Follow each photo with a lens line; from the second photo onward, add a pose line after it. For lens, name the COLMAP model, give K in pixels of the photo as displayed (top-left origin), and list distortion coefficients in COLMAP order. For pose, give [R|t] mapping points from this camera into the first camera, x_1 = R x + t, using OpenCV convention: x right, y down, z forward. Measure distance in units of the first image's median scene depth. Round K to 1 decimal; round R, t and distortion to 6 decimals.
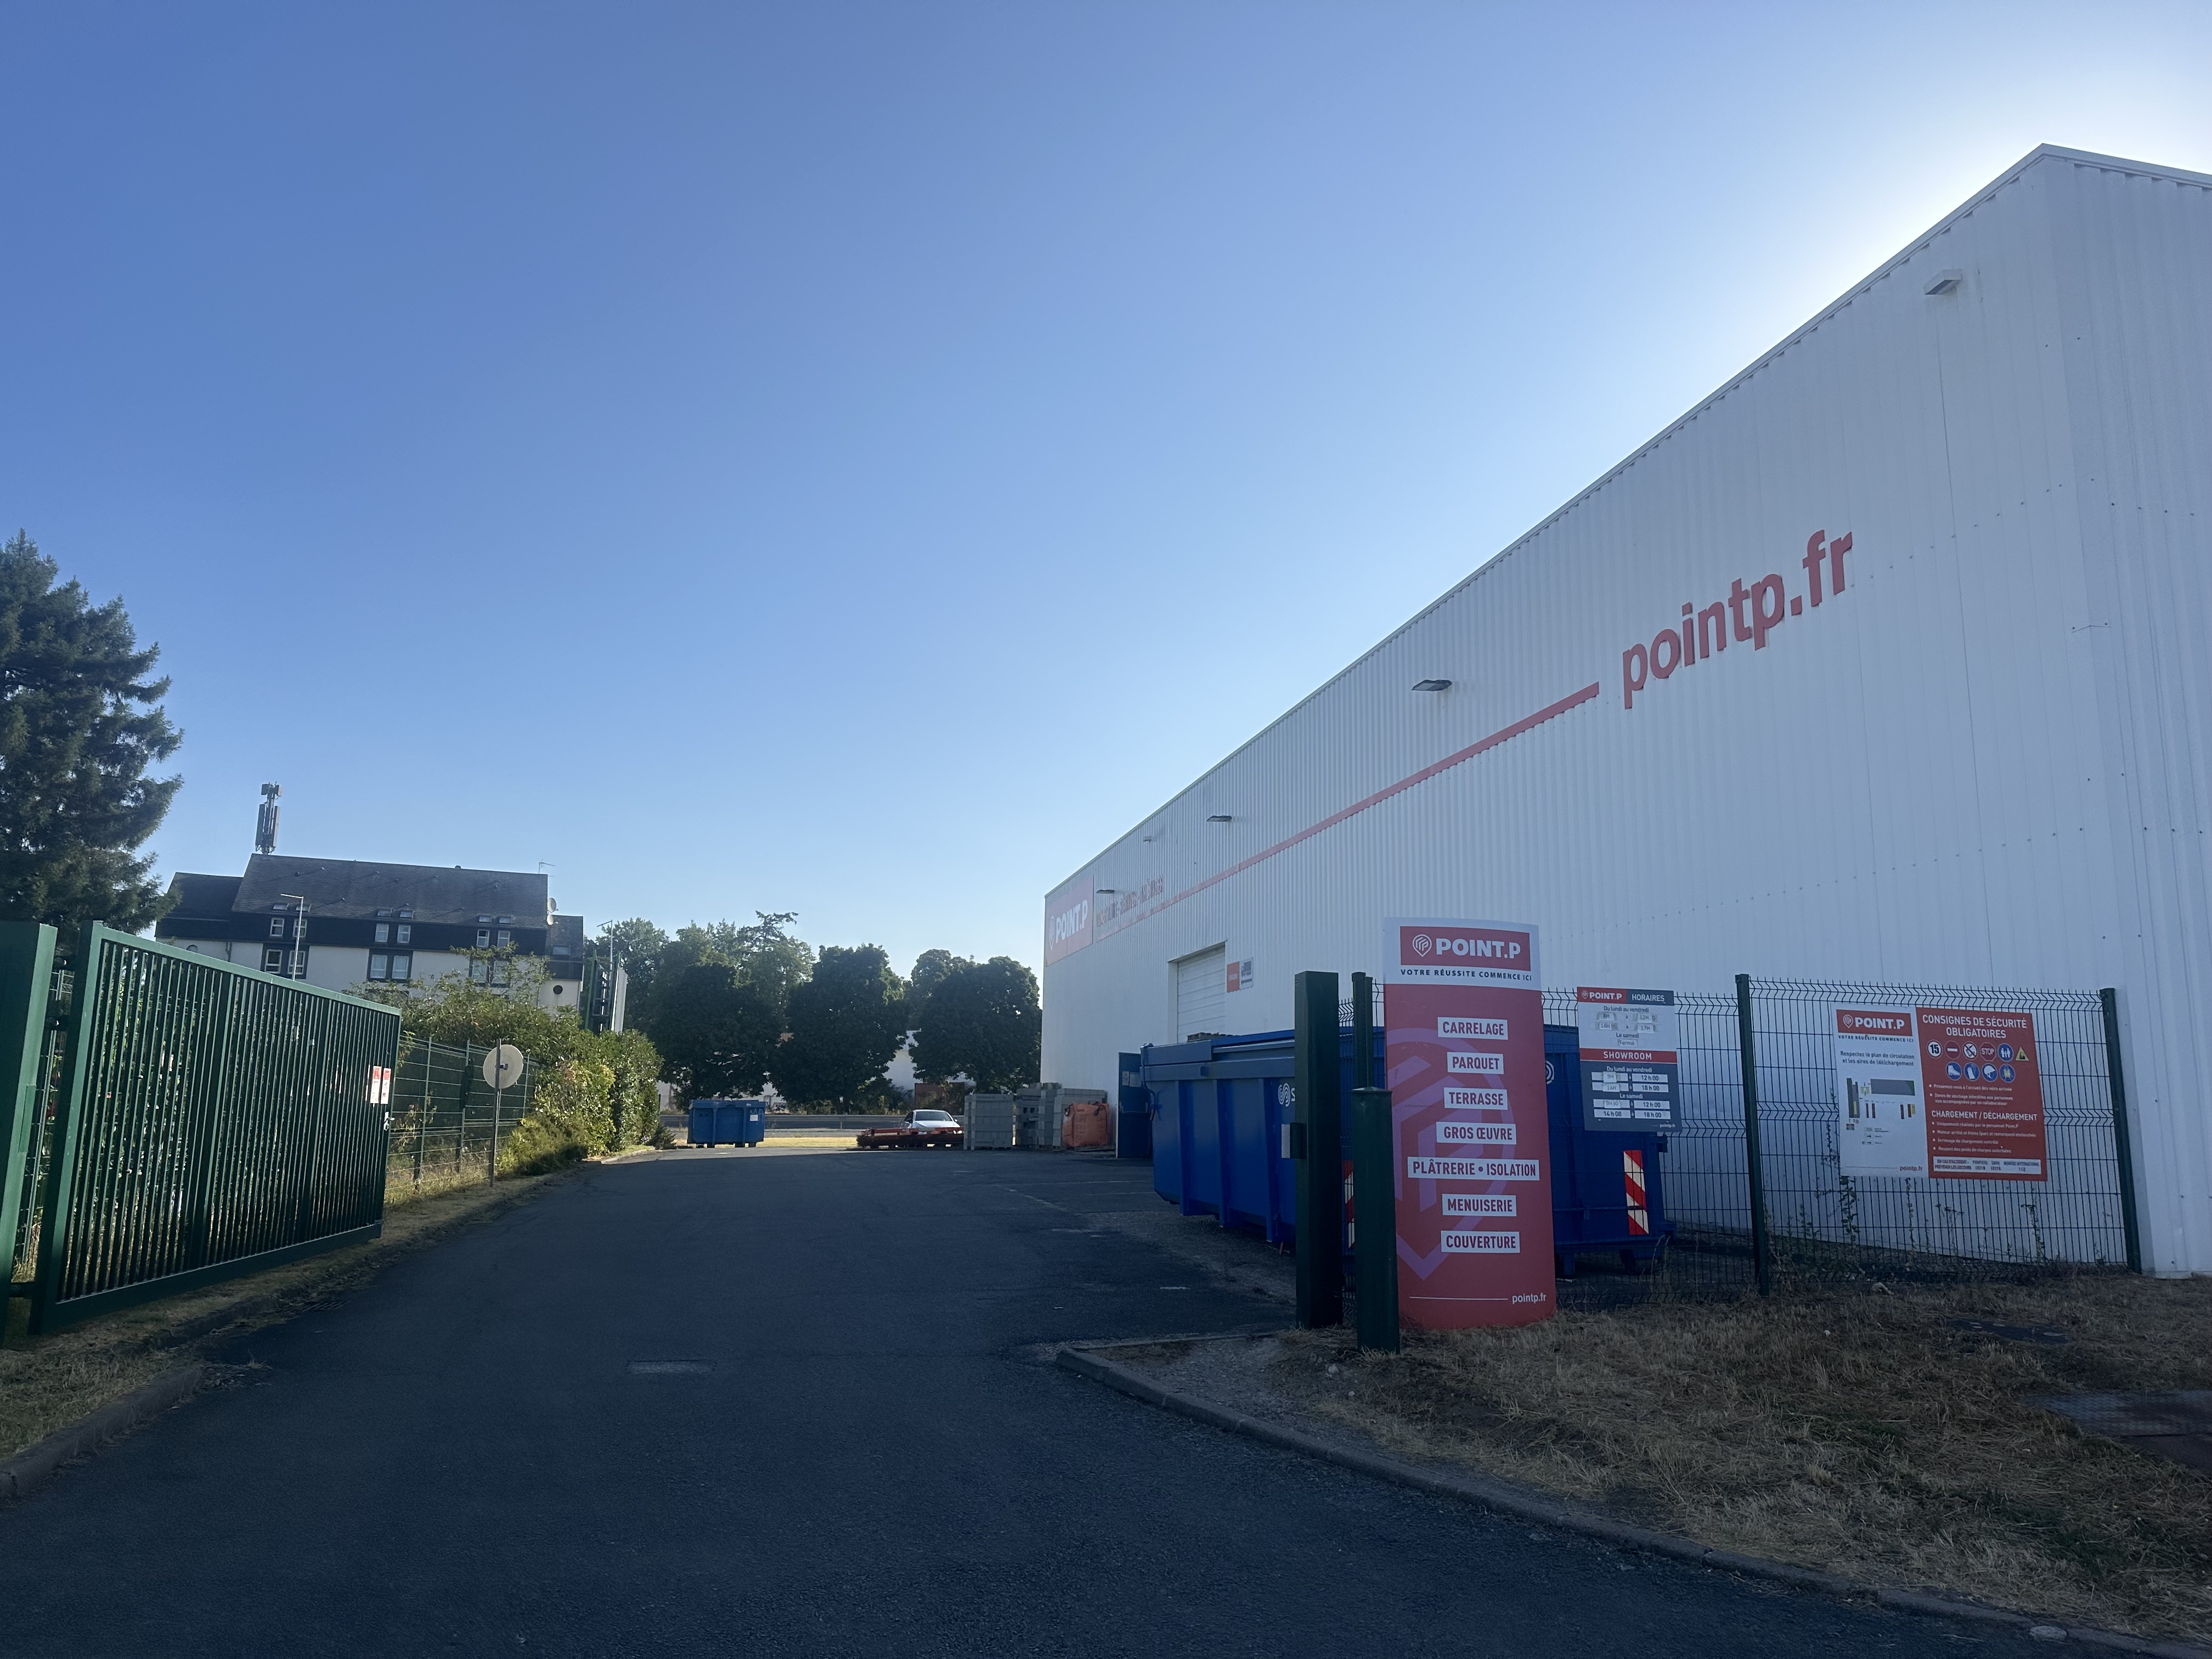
lens RADIAL K [[1530.5, 0, 1132.2], [0, 1530.5, 816.2], [0, 0, 1]] dist [0.055418, -0.057751]
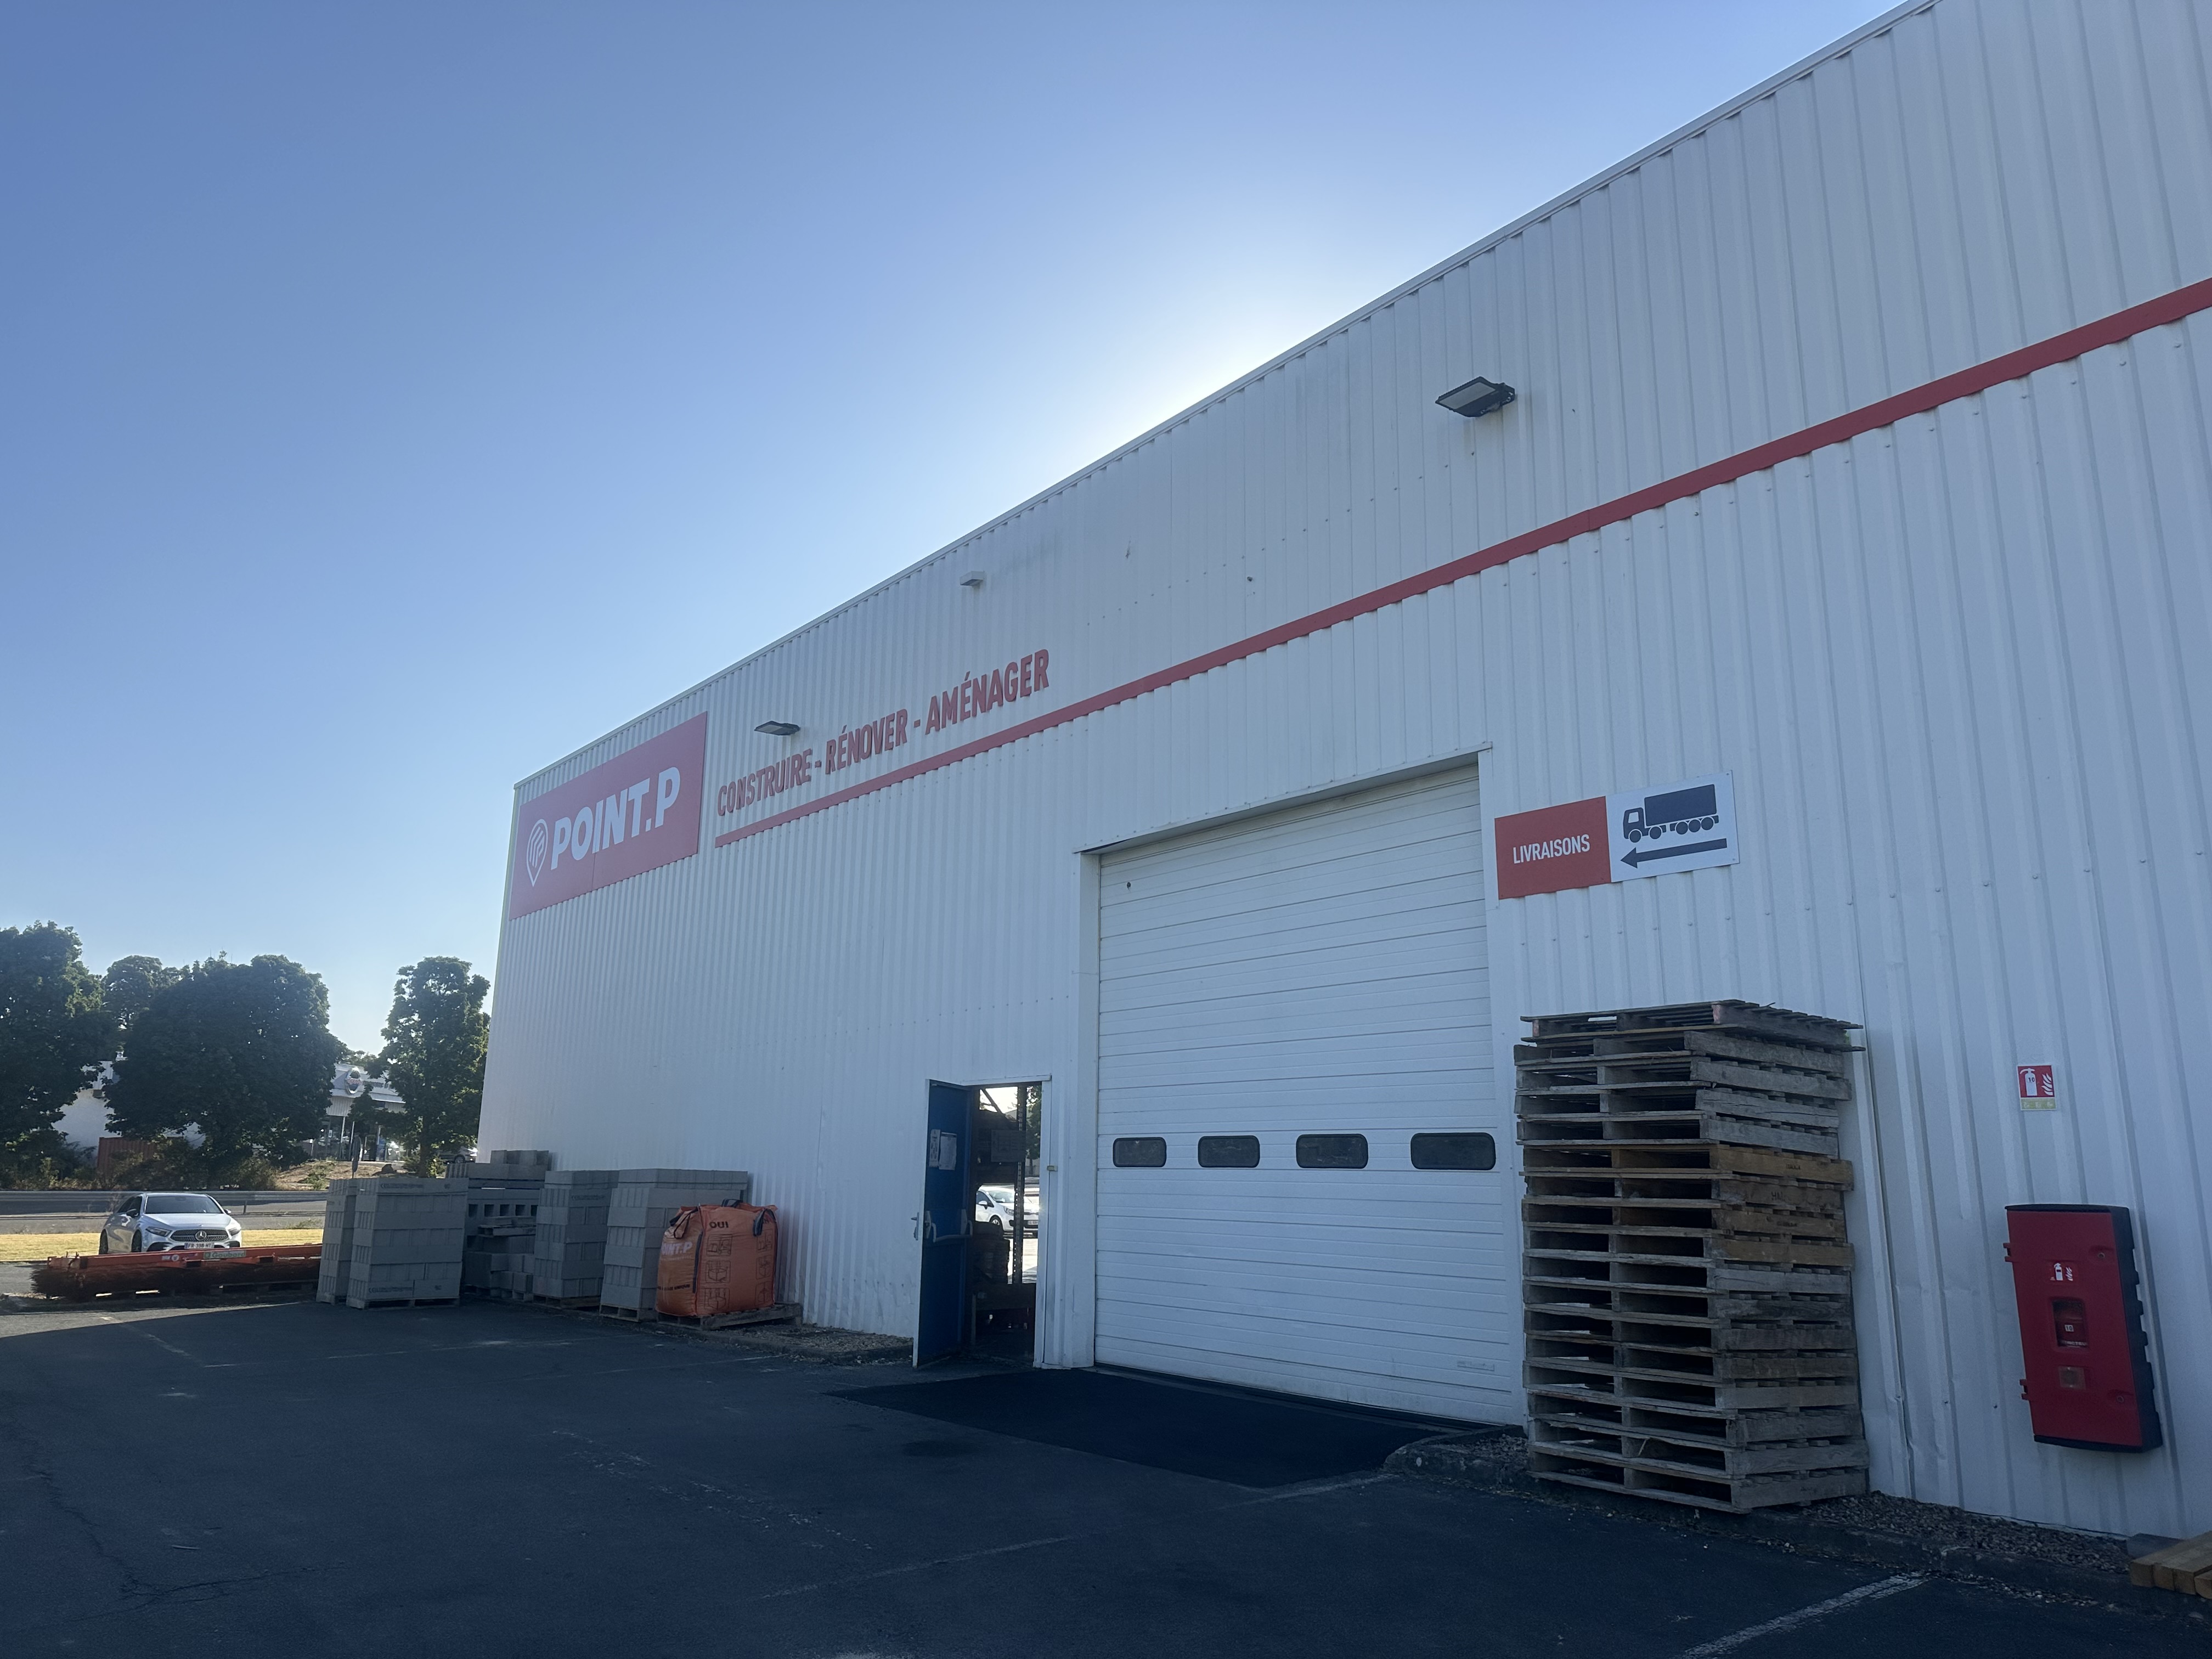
lens RADIAL K [[1530.5, 0, 1132.2], [0, 1530.5, 816.2], [0, 0, 1]] dist [0.055418, -0.057751]
pose [[0.899324, 0.096595, 0.426482, -0.043628], [-0.082444, 0.995261, -0.051569, 0.034587], [-0.429442, 0.011216, 0.903025, 0.209813]]
